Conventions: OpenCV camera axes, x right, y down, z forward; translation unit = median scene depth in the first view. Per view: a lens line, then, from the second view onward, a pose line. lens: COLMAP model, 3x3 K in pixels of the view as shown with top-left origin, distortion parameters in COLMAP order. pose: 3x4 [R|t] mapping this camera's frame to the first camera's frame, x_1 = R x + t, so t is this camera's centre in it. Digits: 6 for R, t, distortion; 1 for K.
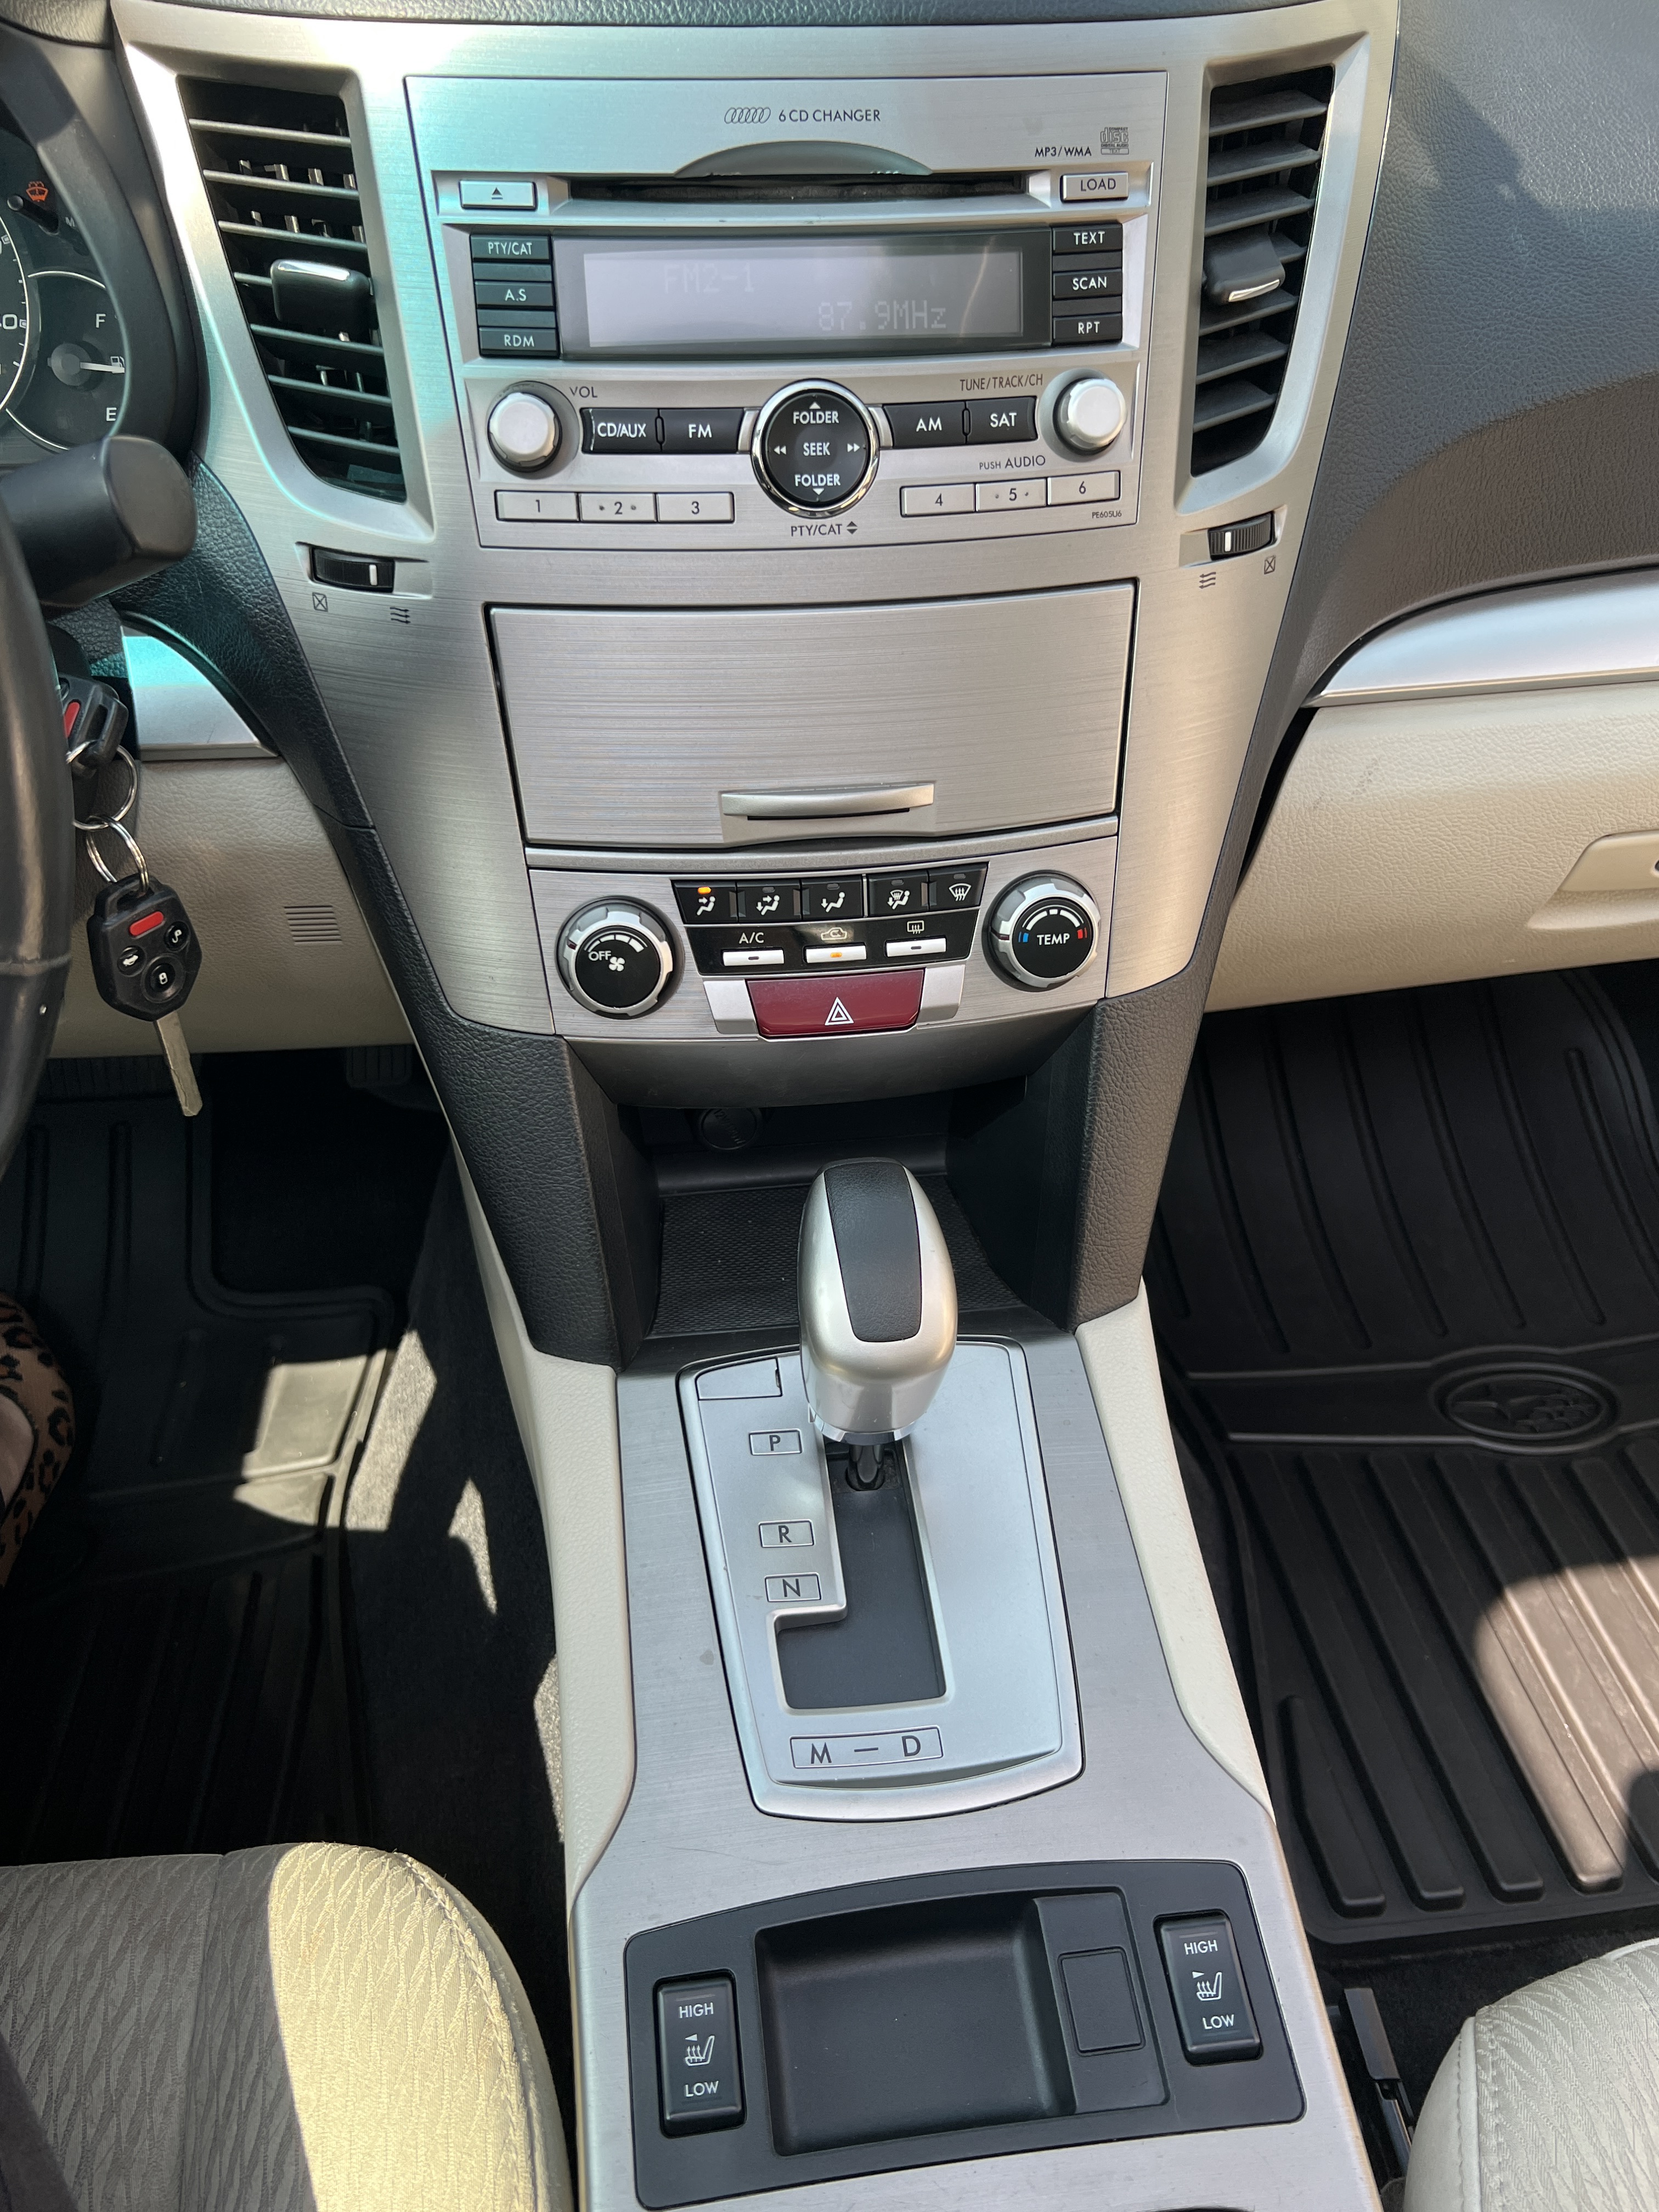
lens RADIAL K [[1677.2, 0, 829.5], [0, 1677.2, 1106.0], [0, 0, 1]] dist [-0.032067, 0.000250]
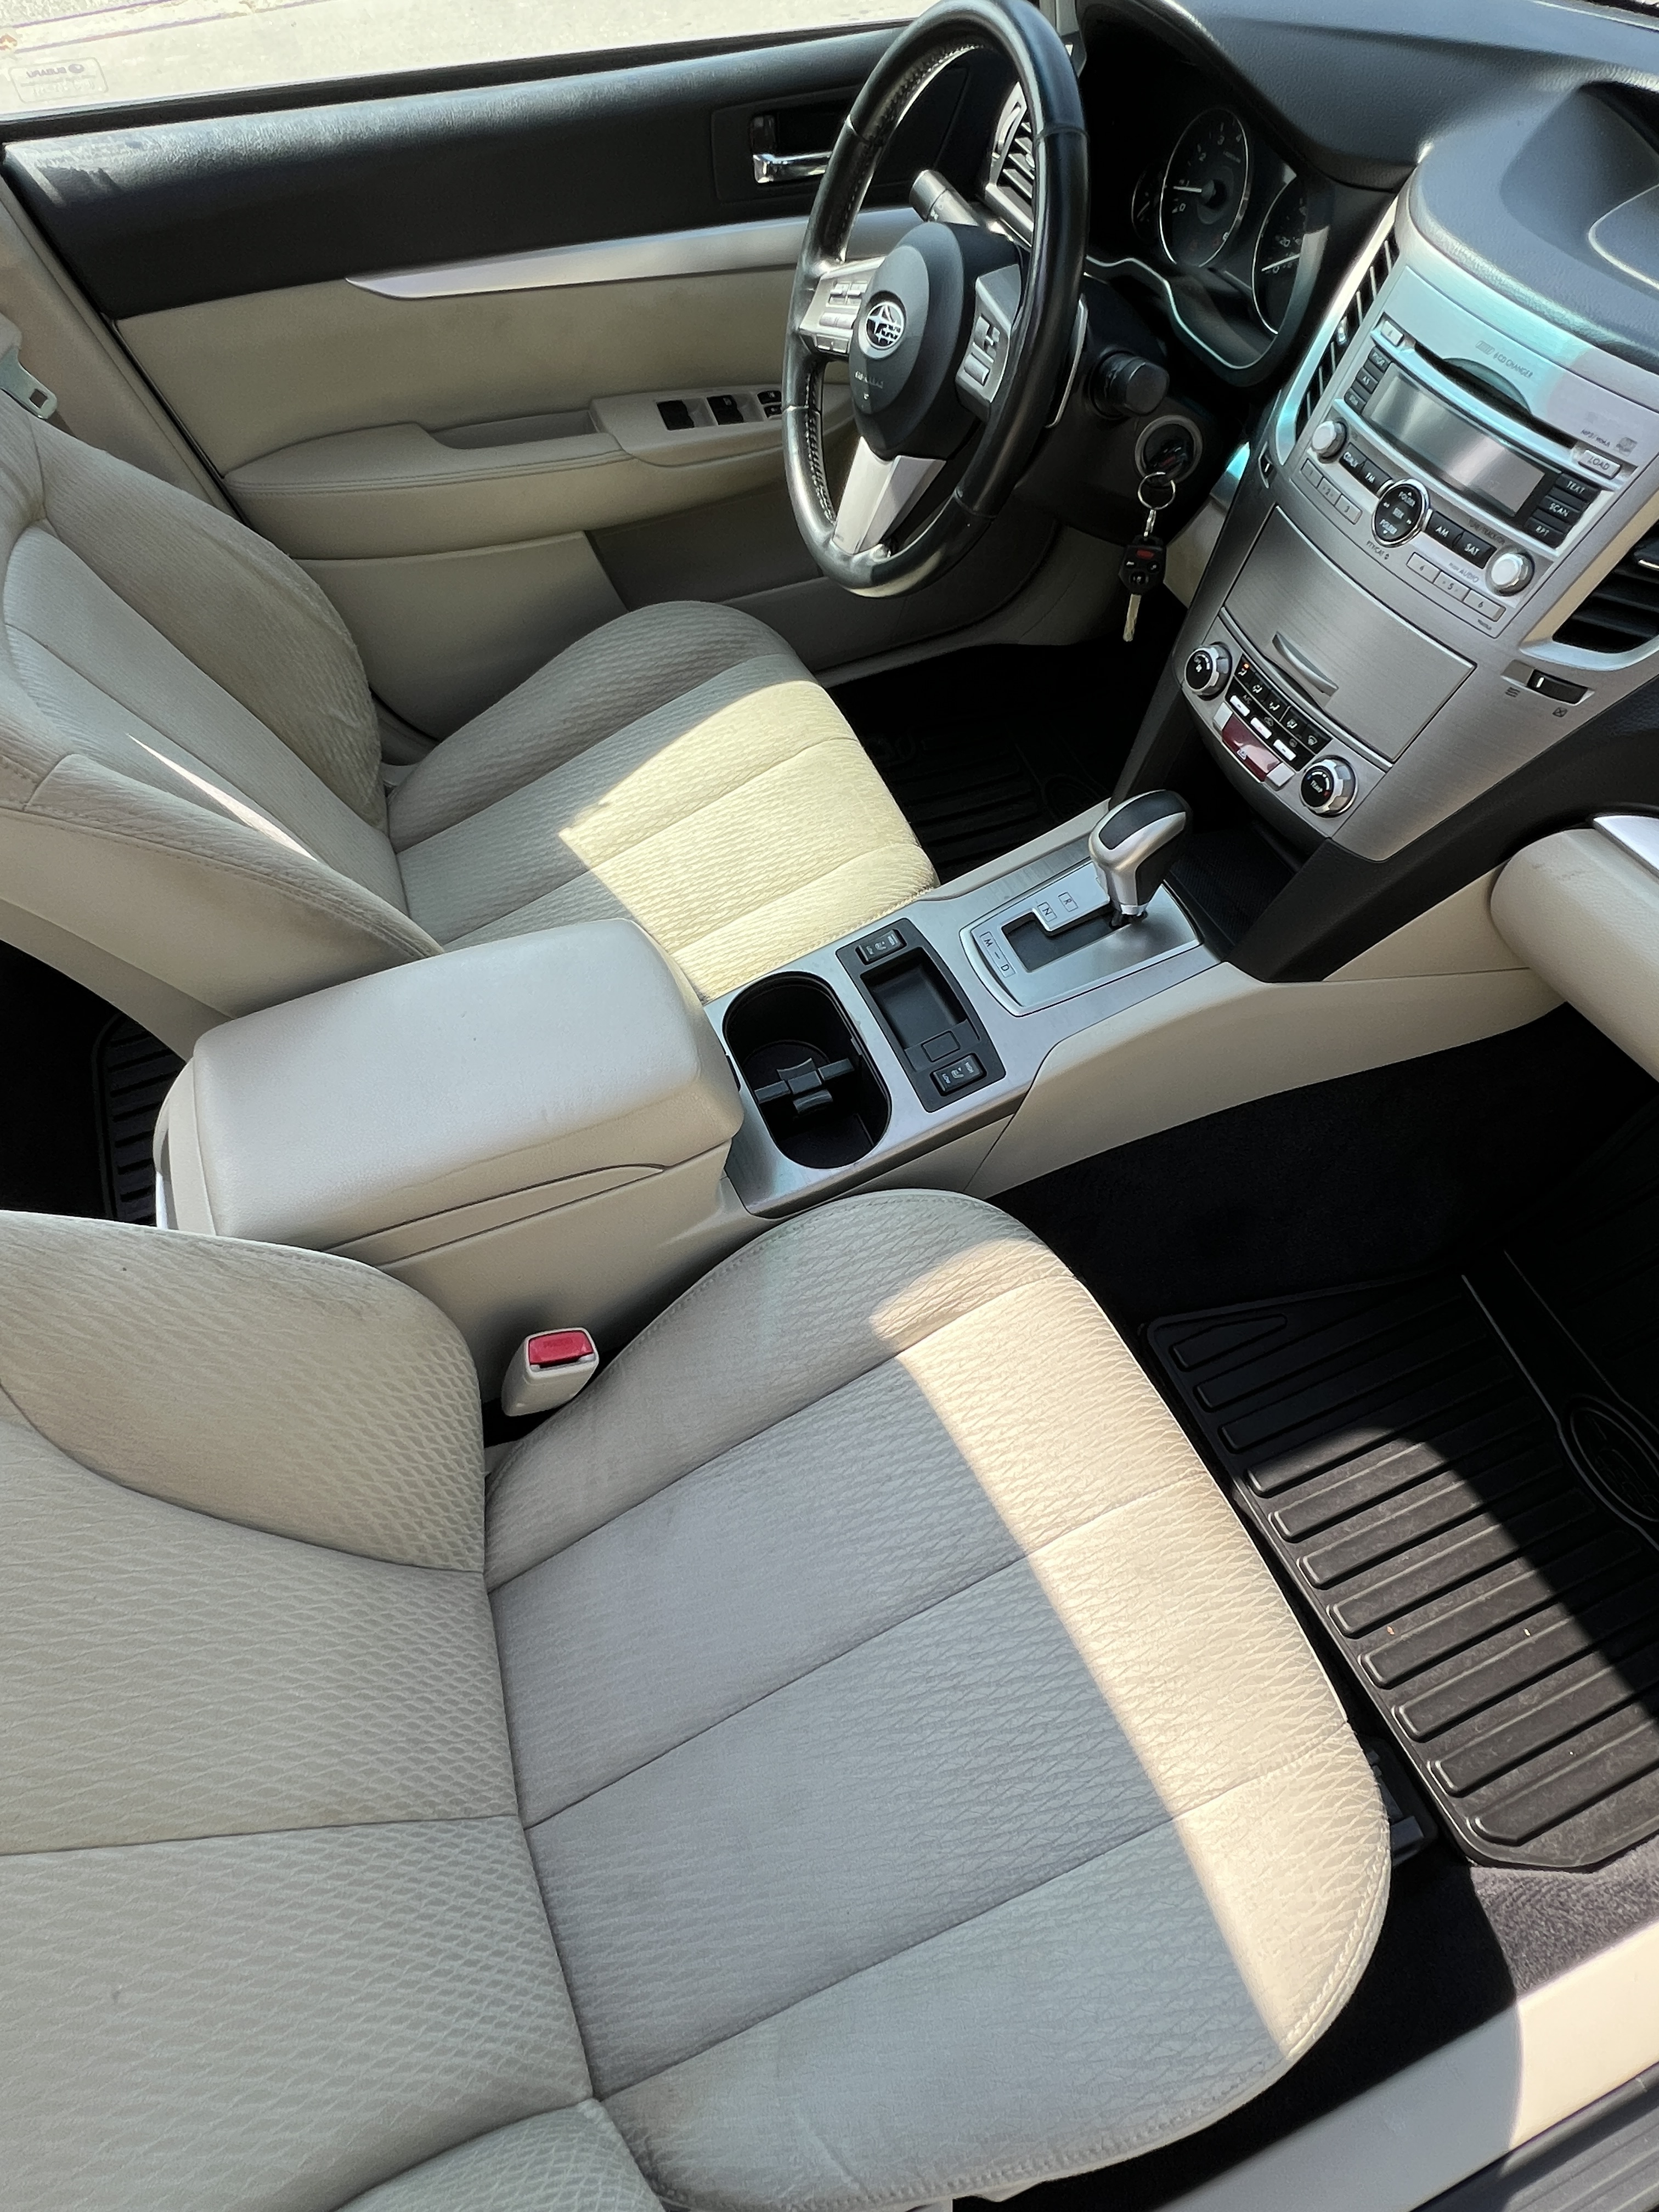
lens RADIAL K [[1288.0, 0, 829.5], [0, 1288.0, 1106.0], [0, 0, 1]] dist [0.001852, 0.000653]
pose [[0.260986, 0.763832, -0.590294, 1.283859], [-0.585064, 0.611541, 0.532651, -0.373031], [0.767845, 0.206346, 0.606494, -0.354422]]
